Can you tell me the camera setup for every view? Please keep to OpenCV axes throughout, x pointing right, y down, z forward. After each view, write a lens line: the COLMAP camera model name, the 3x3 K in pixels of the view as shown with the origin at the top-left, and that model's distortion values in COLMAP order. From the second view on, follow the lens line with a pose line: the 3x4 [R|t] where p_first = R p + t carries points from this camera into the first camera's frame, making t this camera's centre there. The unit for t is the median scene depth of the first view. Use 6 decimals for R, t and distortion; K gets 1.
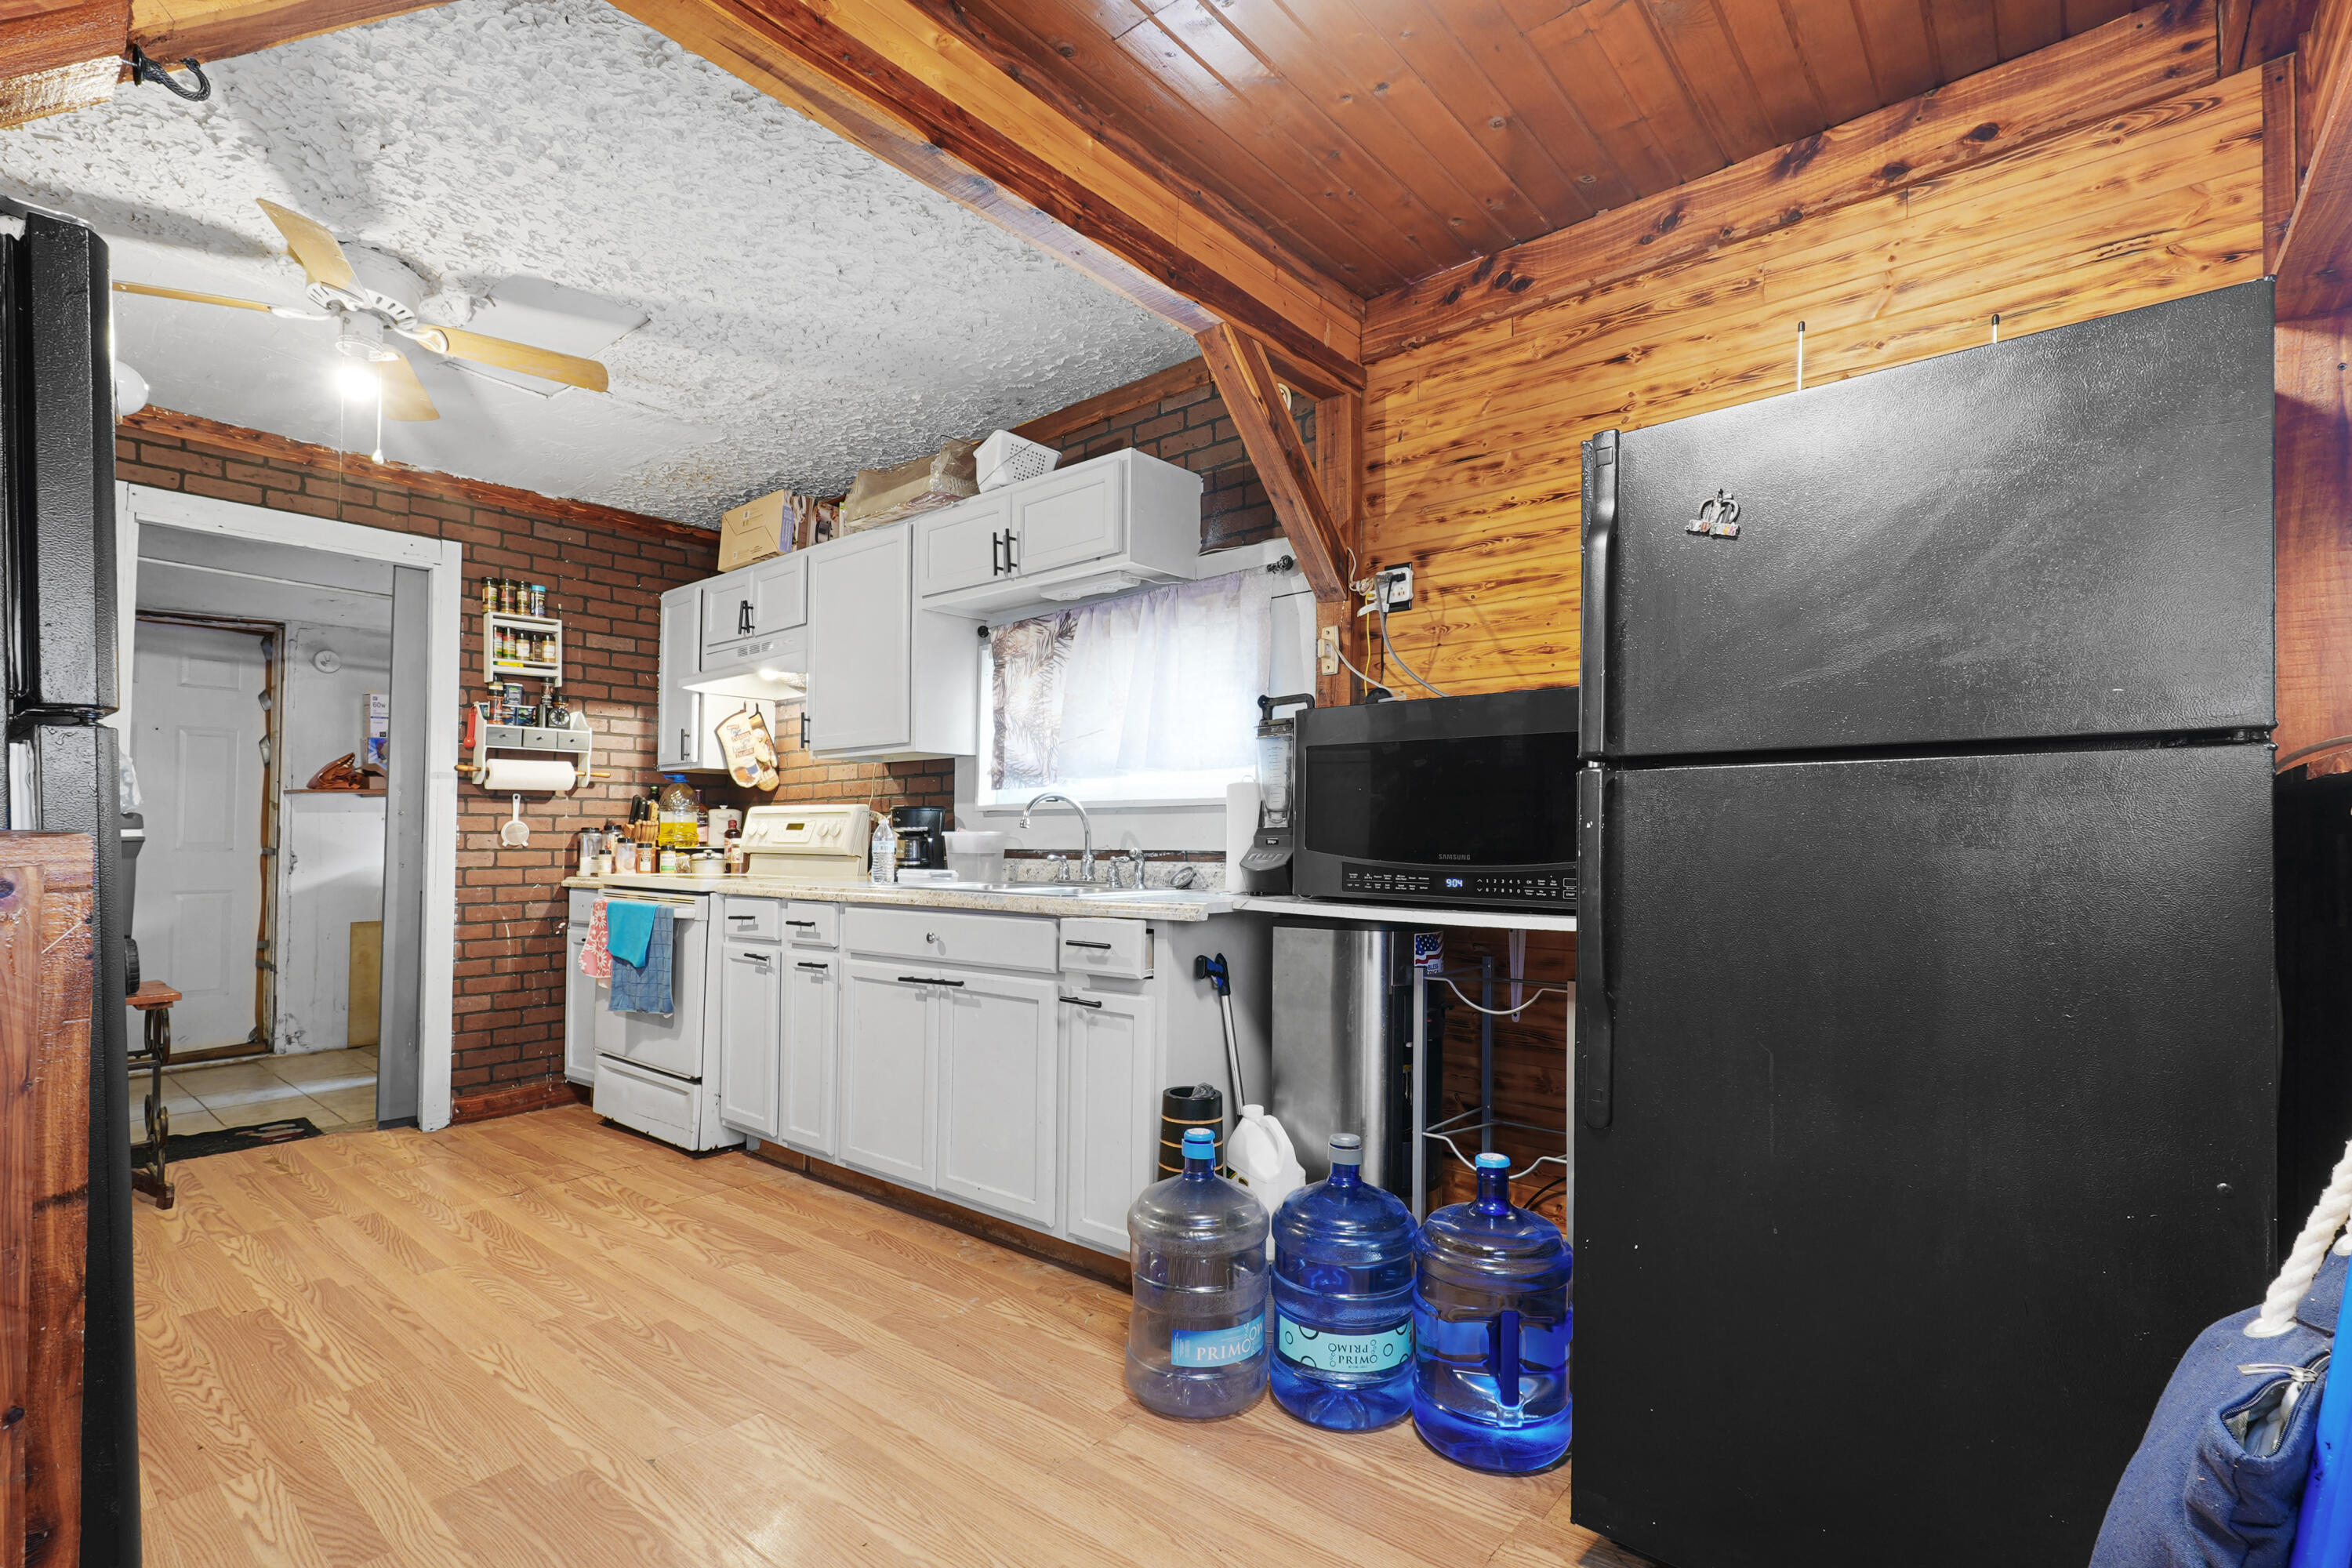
lens RADIAL K [[1071.8, 0, 1171.5], [0, 1071.8, 827.1], [0, 0, 1]] dist [0.001016, -0.000859]
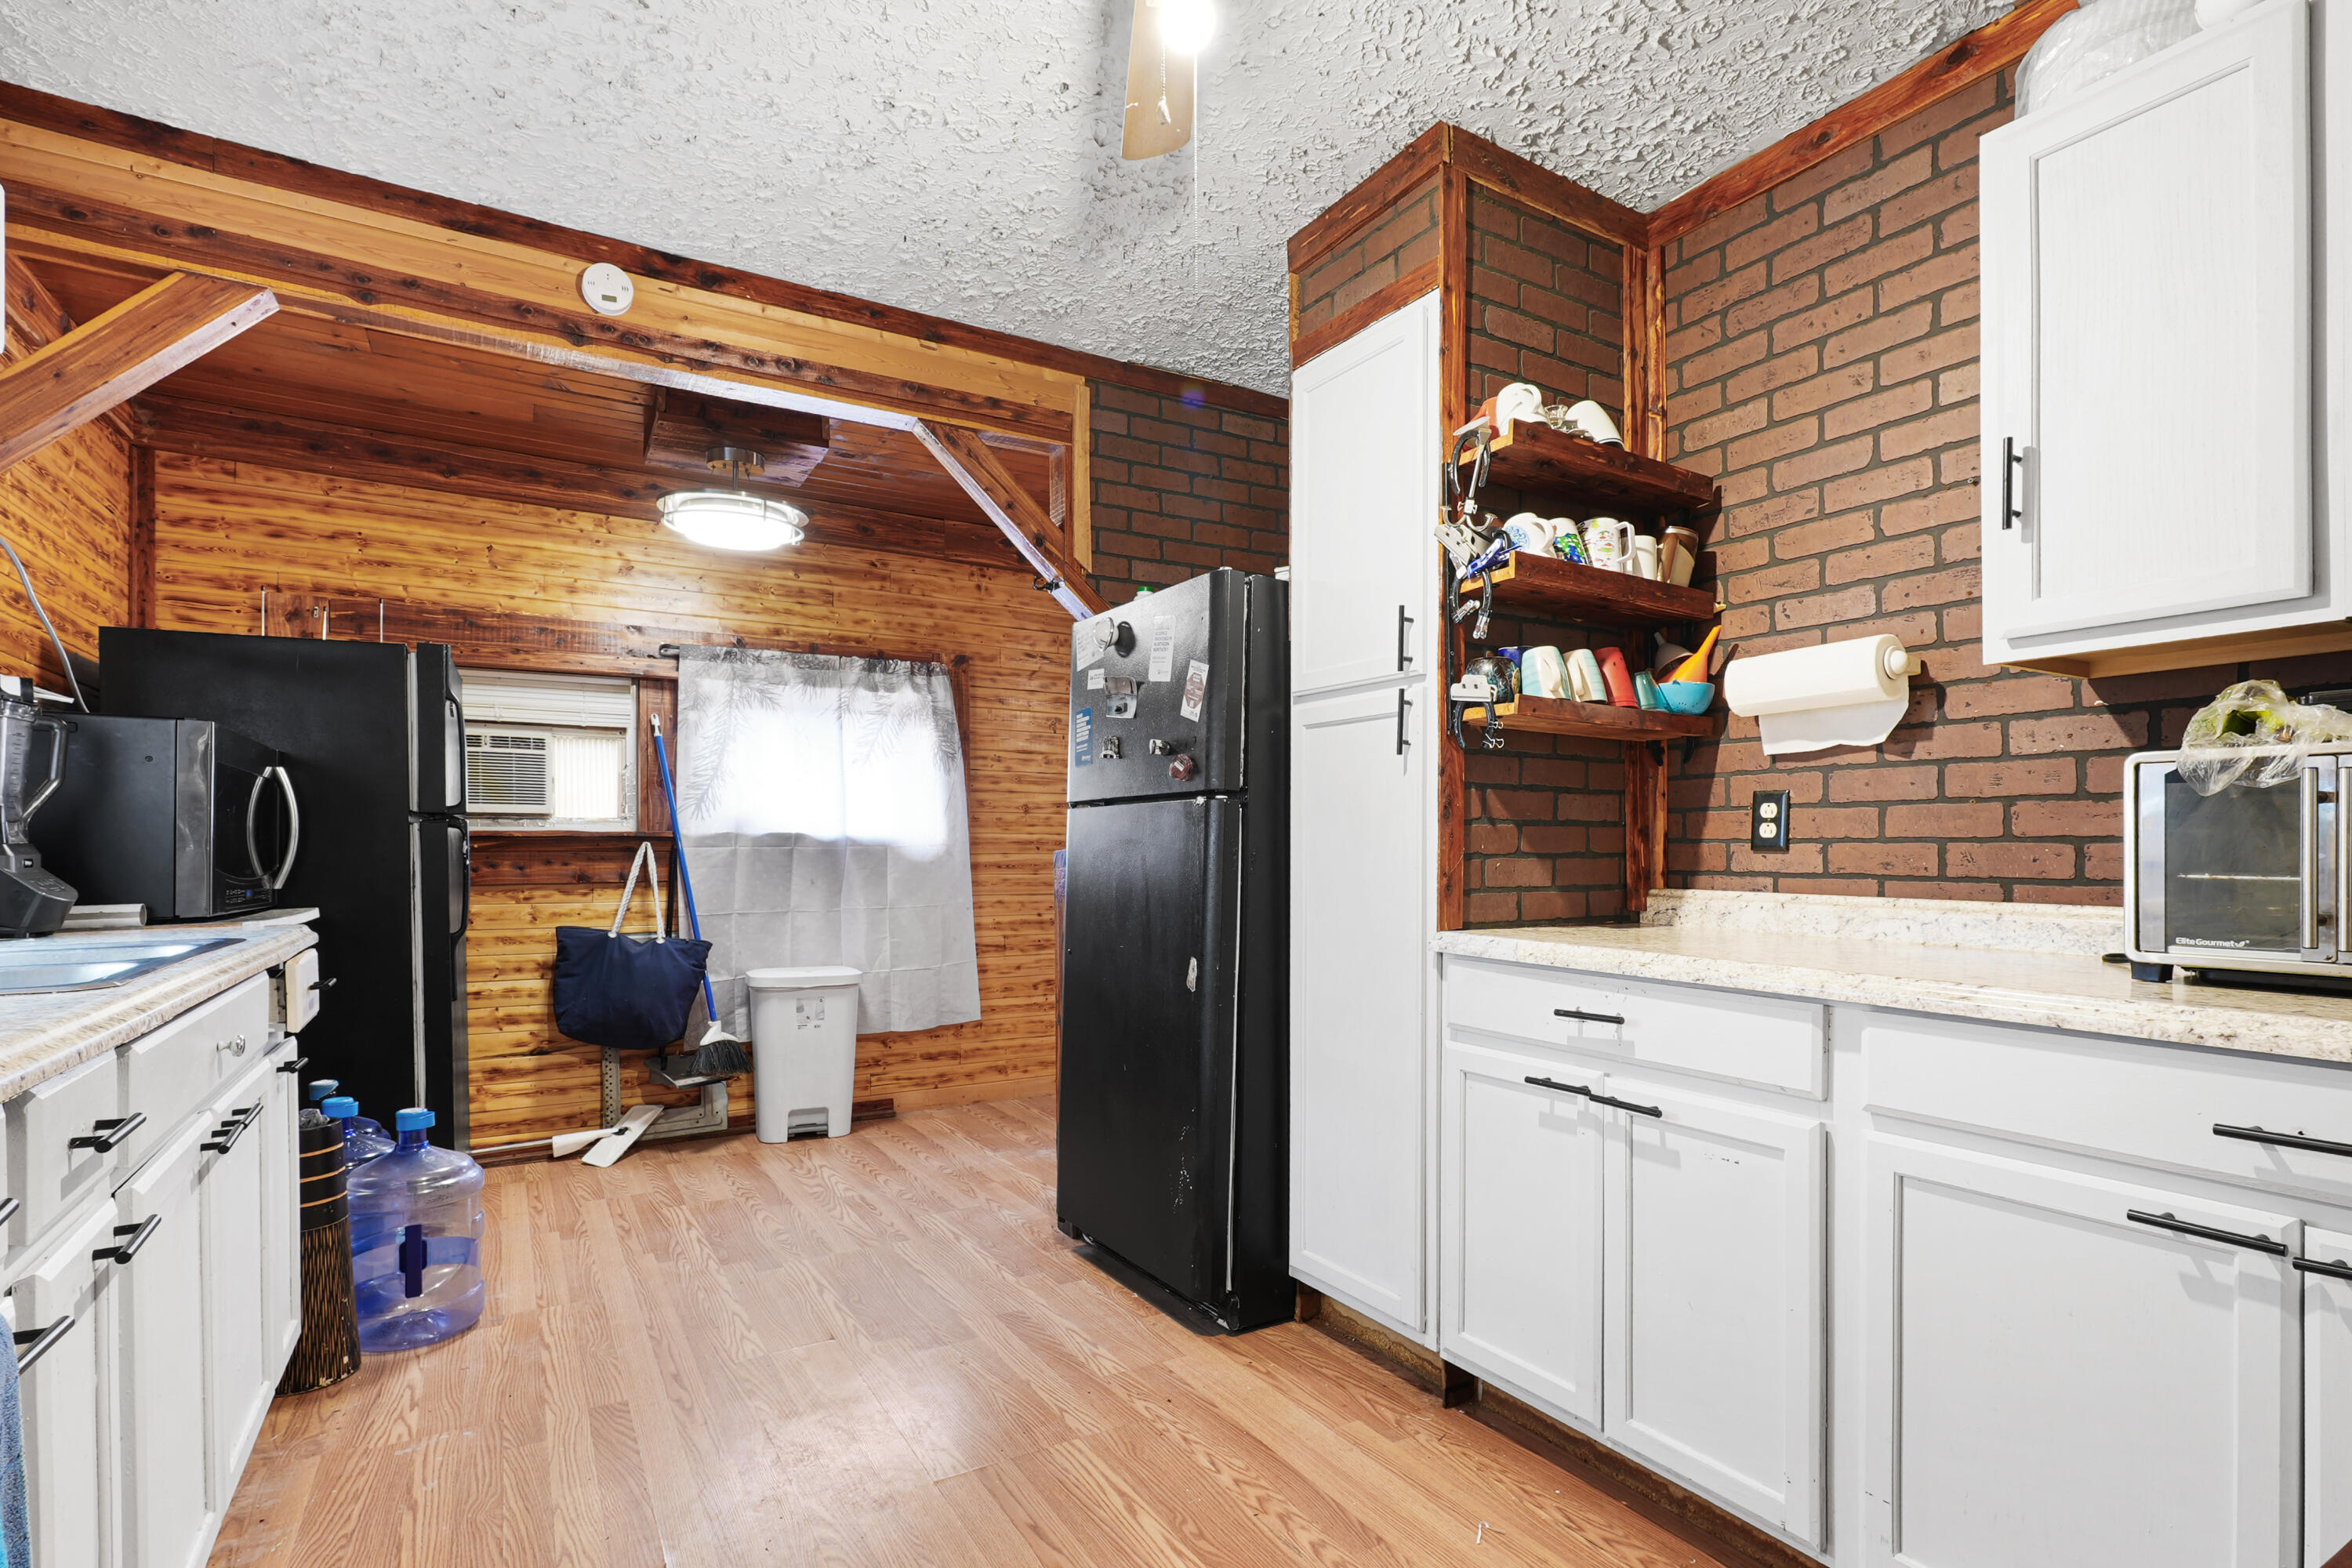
lens RADIAL K [[1155.7, 0, 1177.1], [0, 1155.7, 863.4], [0, 0, 1]] dist [0.000105, 0.000096]
pose [[-0.939520, -0.001347, 0.342490, -0.941370], [-0.000357, 0.999996, 0.002954, 0.011478], [-0.342493, 0.002653, -0.939517, 1.506240]]
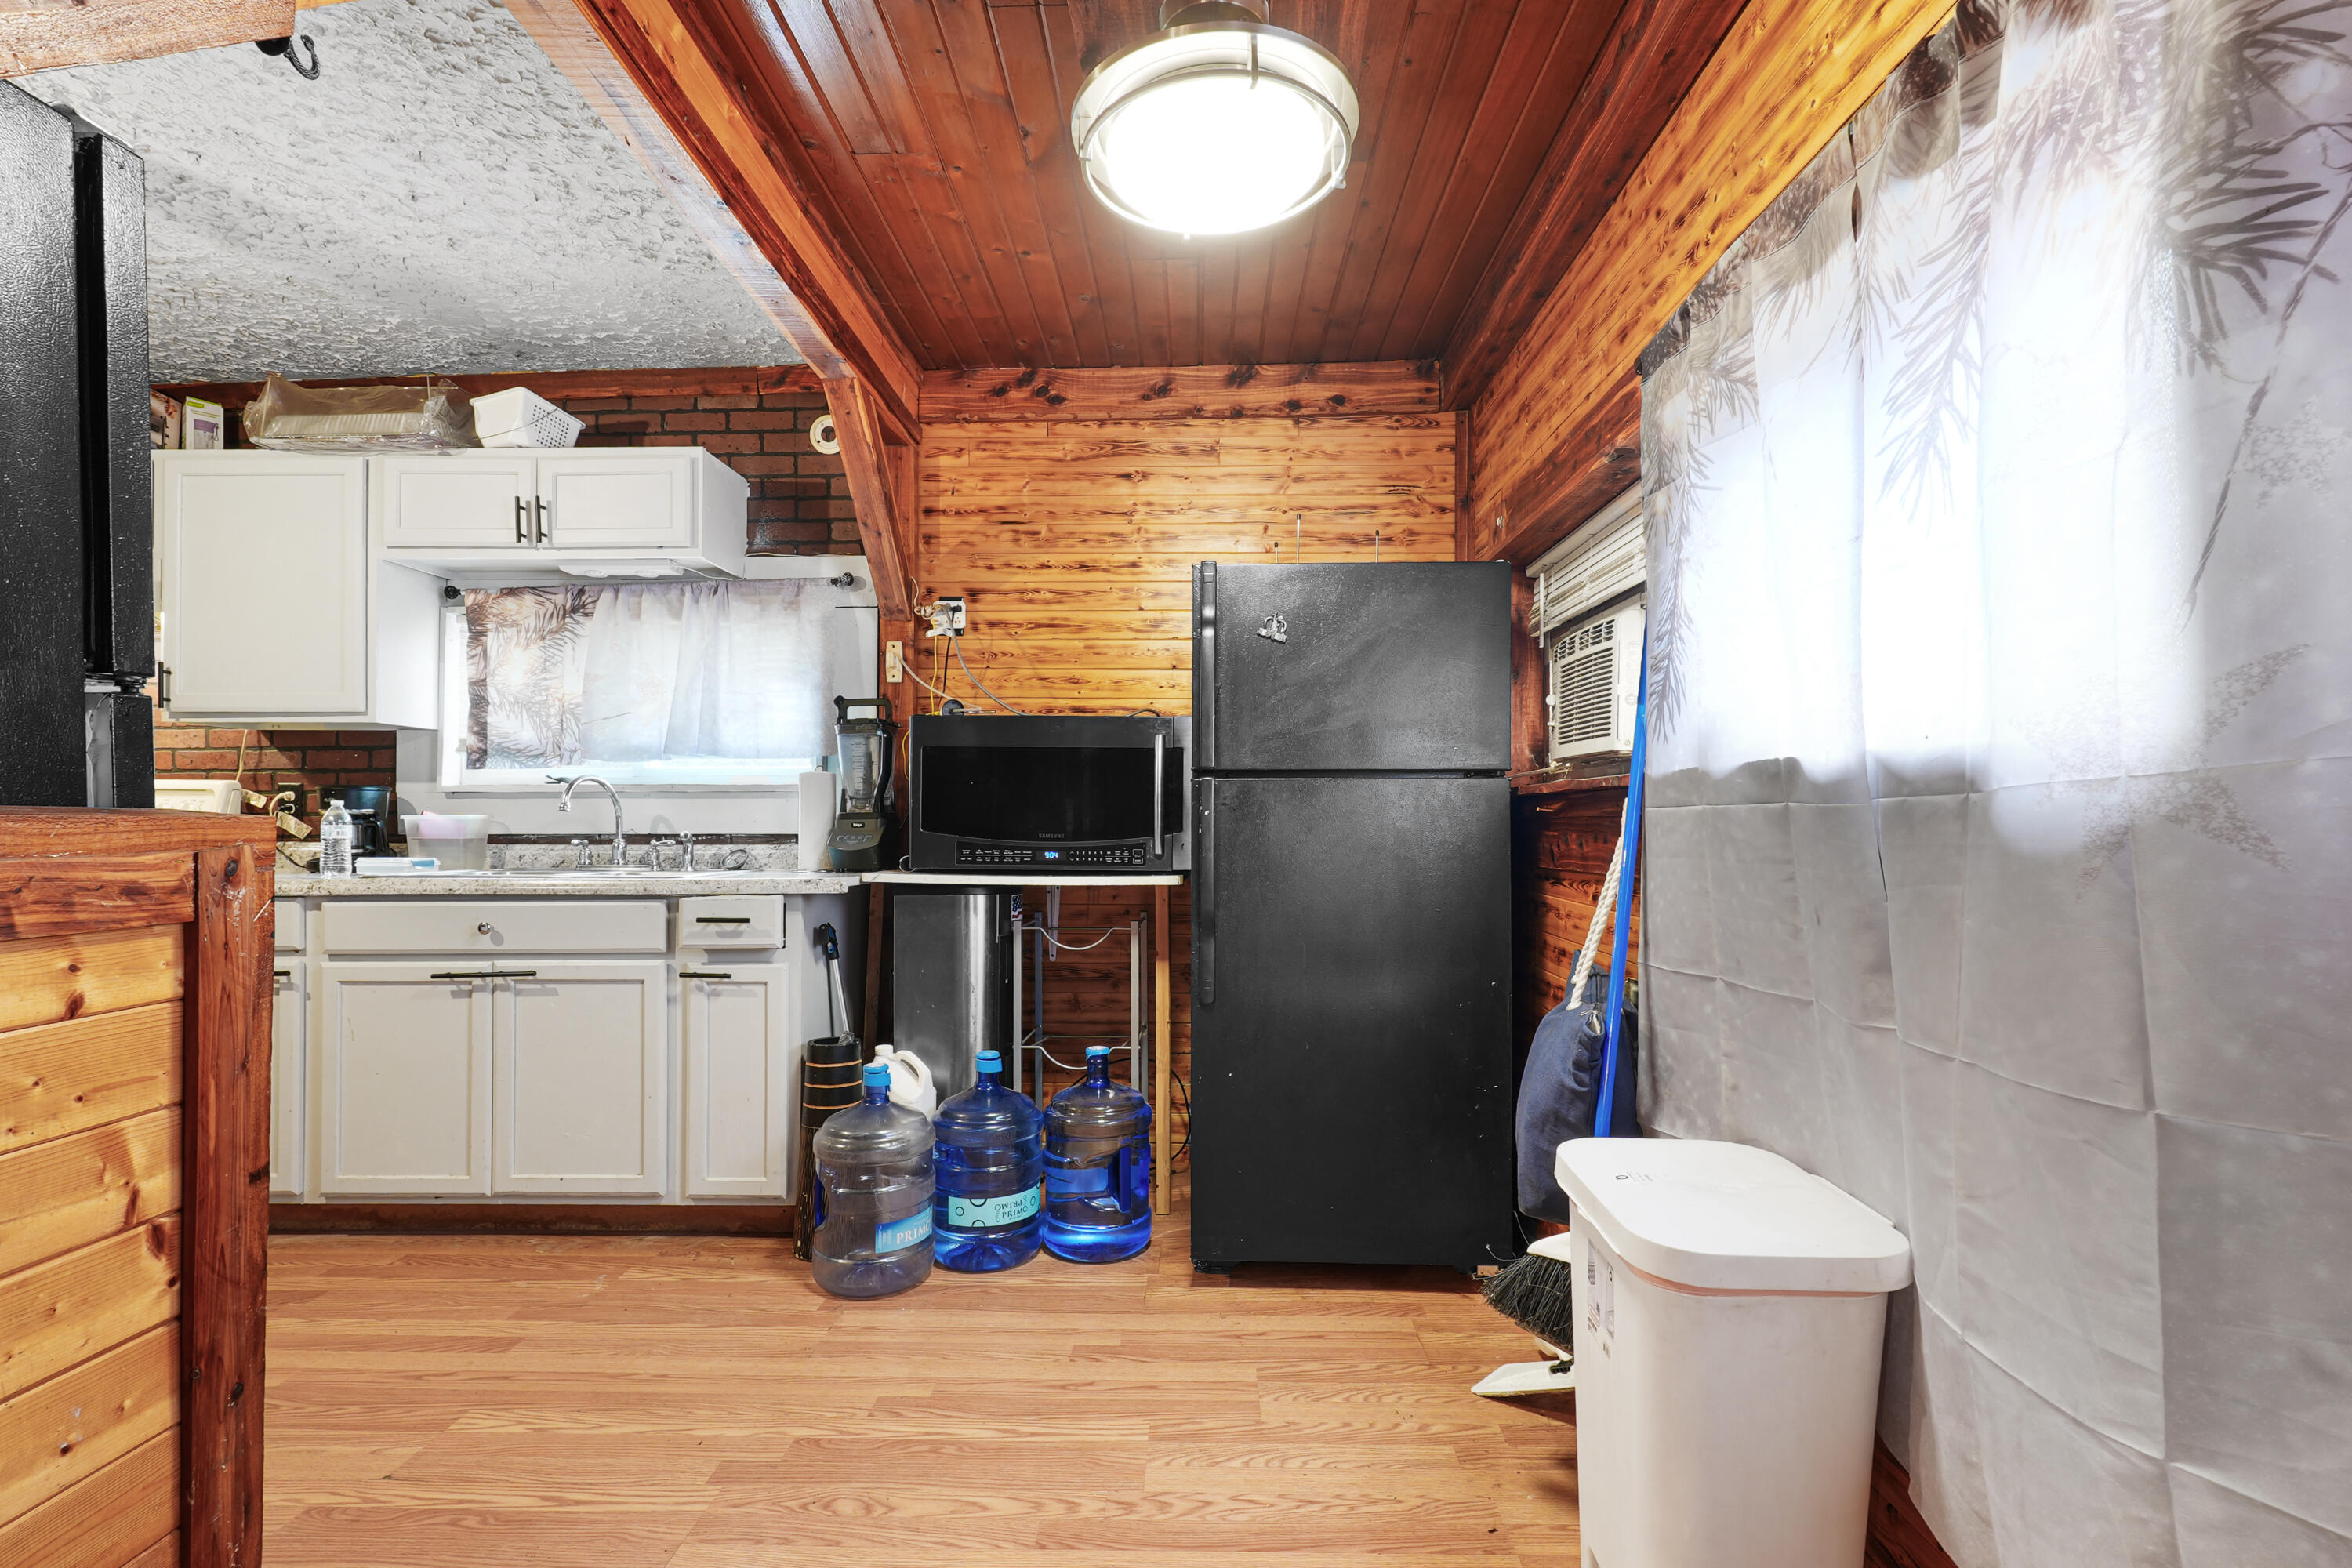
lens RADIAL K [[1071.8, 0, 1171.5], [0, 1071.8, 827.1], [0, 0, 1]] dist [0.001016, -0.000859]
pose [[0.781205, -0.003907, 0.624263, -0.371826], [-0.005846, 0.999891, 0.013574, -0.001649], [-0.624247, -0.014254, 0.781097, -0.116259]]
